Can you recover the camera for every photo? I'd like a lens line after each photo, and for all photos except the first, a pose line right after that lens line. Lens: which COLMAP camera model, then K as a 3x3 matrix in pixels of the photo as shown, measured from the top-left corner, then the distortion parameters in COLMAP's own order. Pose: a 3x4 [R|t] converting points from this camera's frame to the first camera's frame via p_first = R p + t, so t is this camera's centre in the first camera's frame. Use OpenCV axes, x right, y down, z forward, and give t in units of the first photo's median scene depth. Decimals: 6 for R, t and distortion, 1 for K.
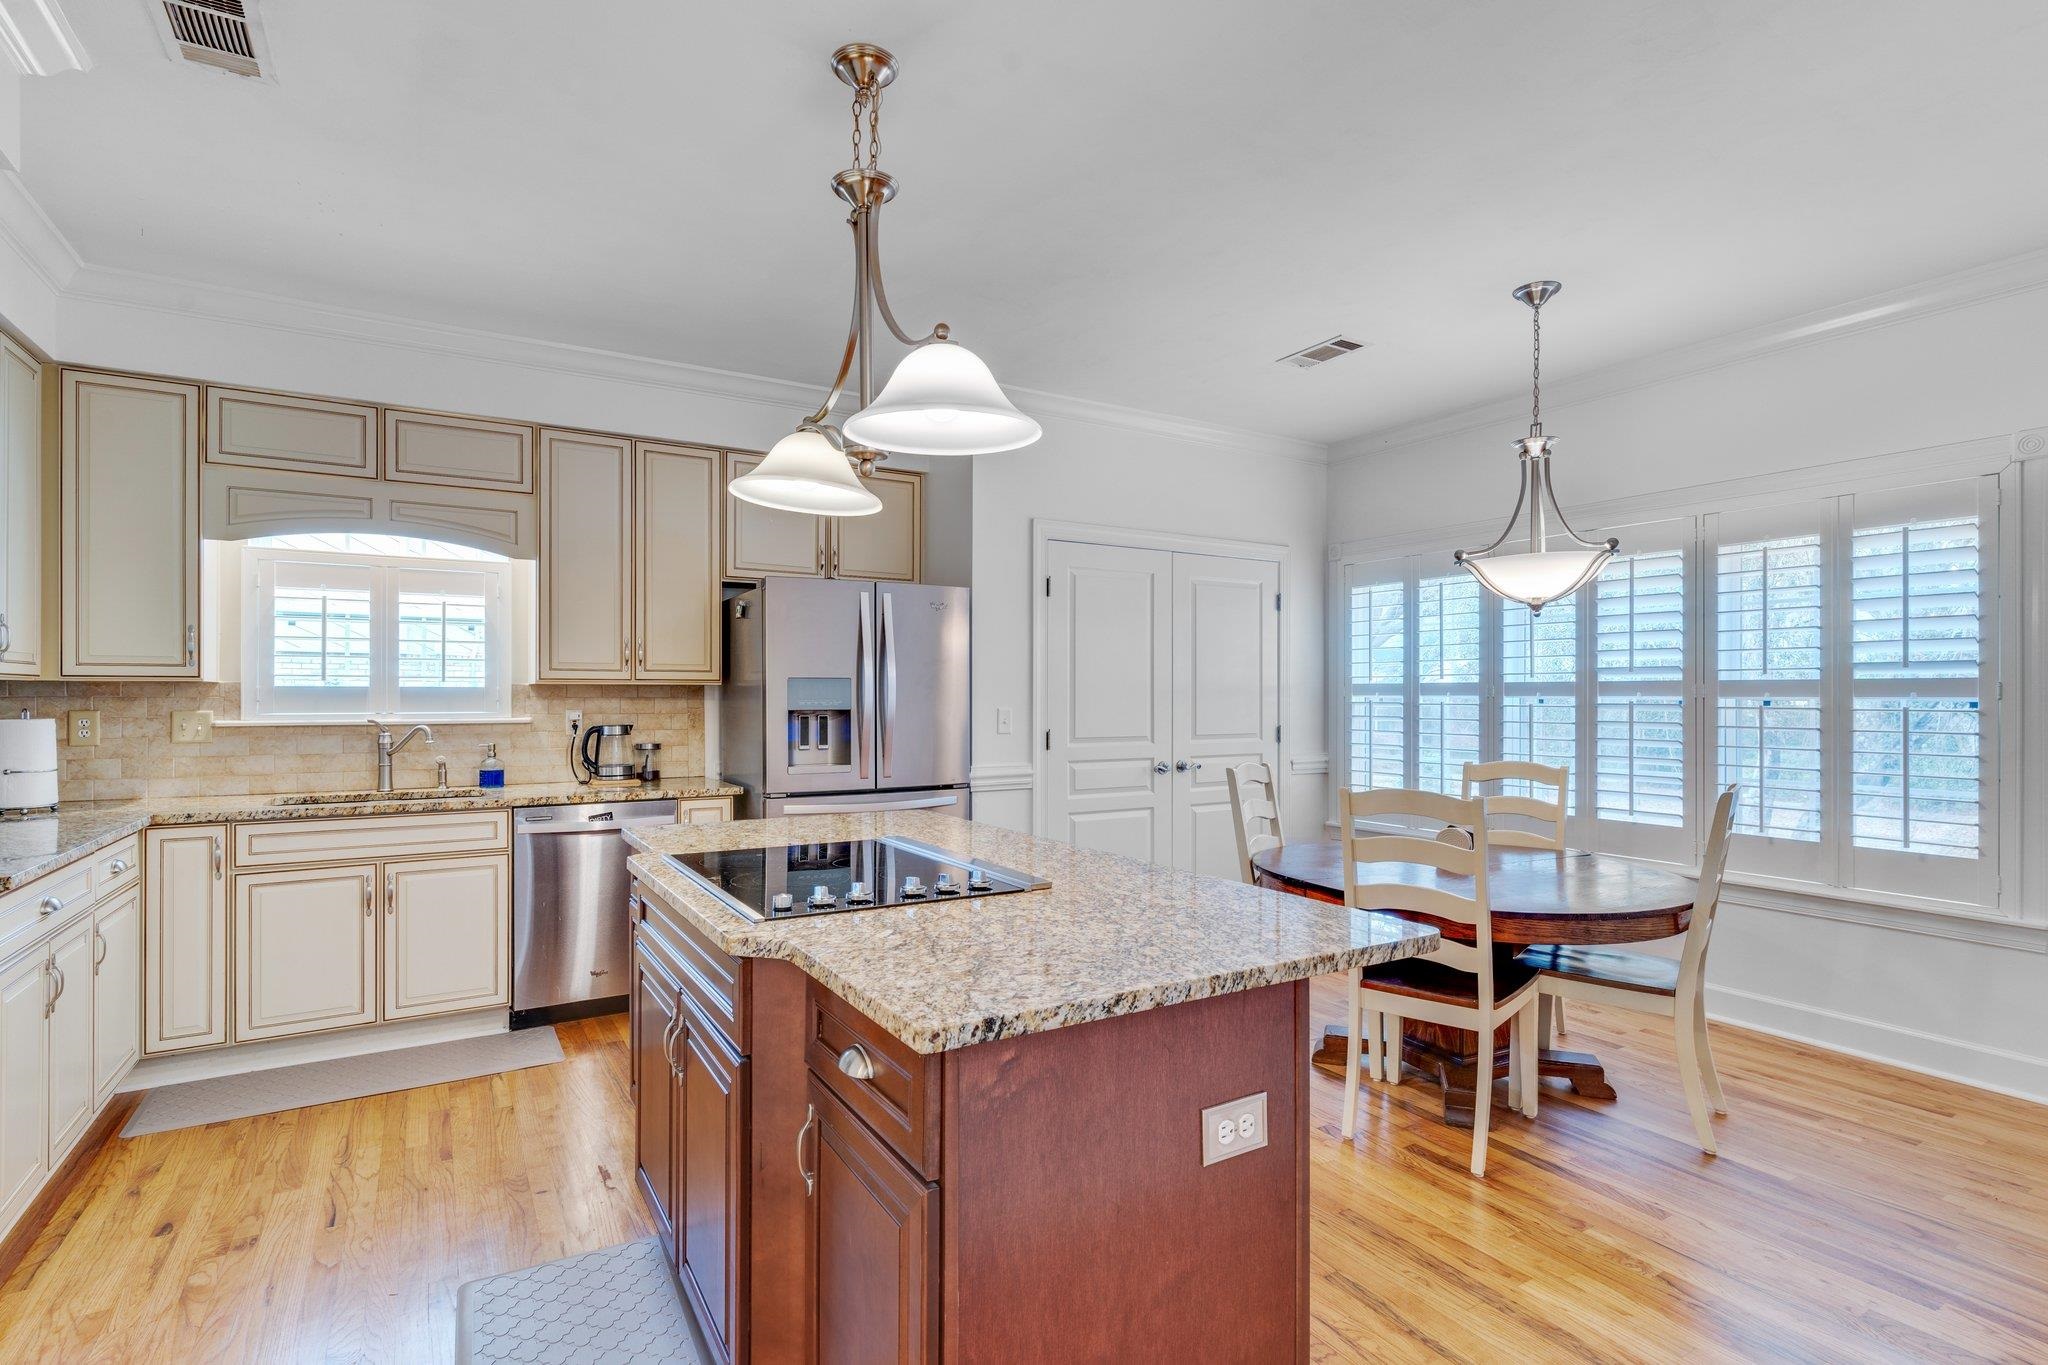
lens RADIAL K [[1021.6, 0, 1016.3], [0, 1021.6, 695.1], [0, 0, 1]] dist [0.000436, 0.000161]
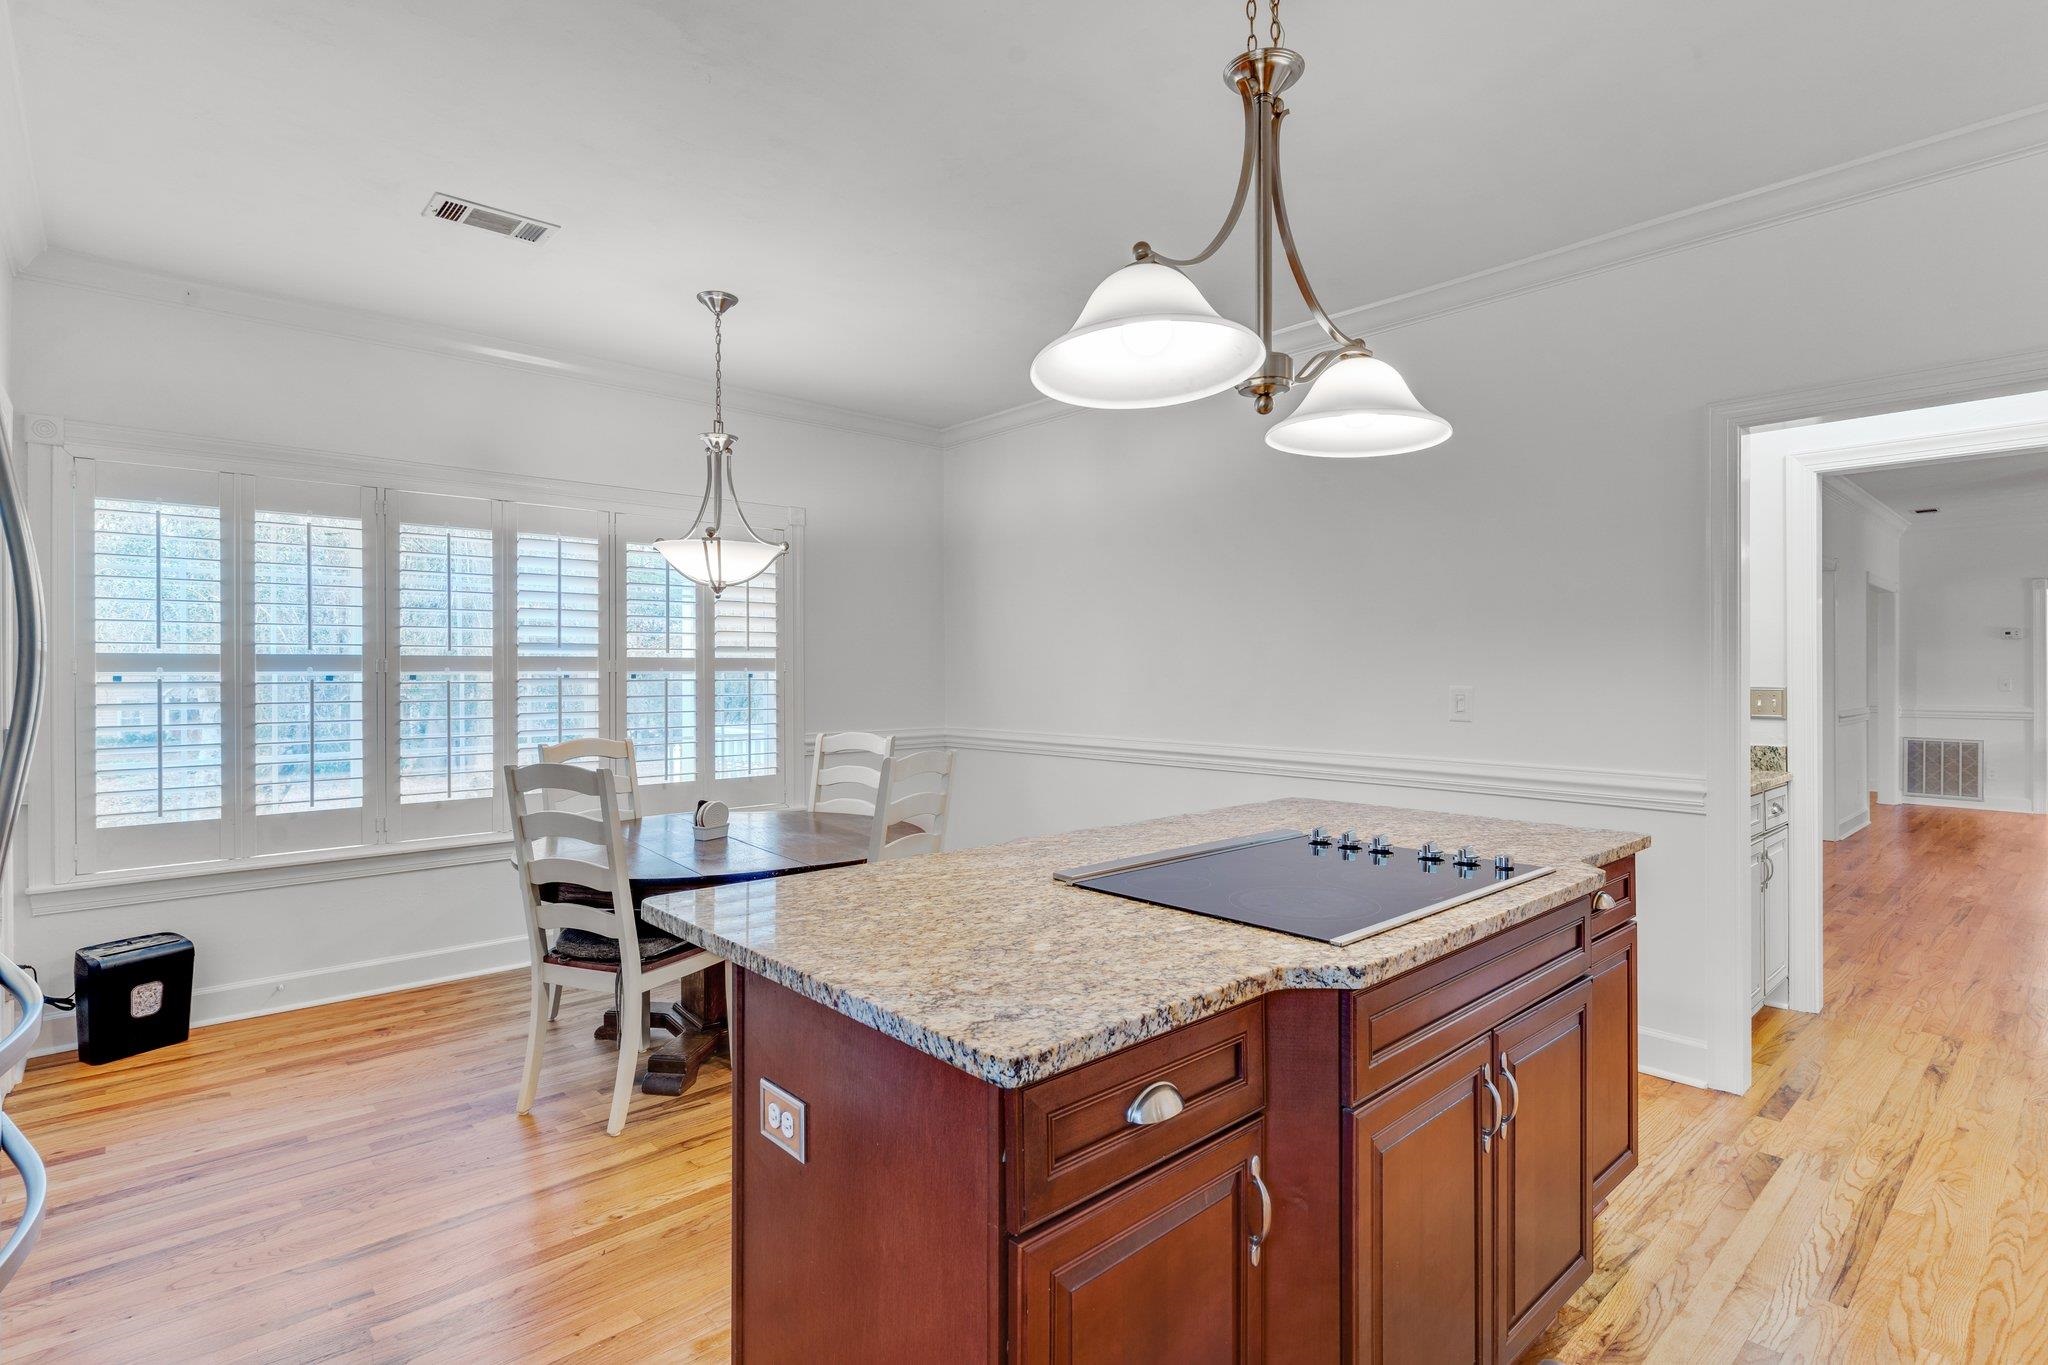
lens RADIAL K [[977.5, 0, 1024.0], [0, 977.5, 682.5], [0, 0, 1]] dist [-0.005269, -0.000405]
pose [[-0.199525, -0.013211, 0.979804, -0.473389], [0.001053, 0.999906, 0.013697, -0.000392], [-0.979892, 0.003765, -0.199492, 0.730036]]
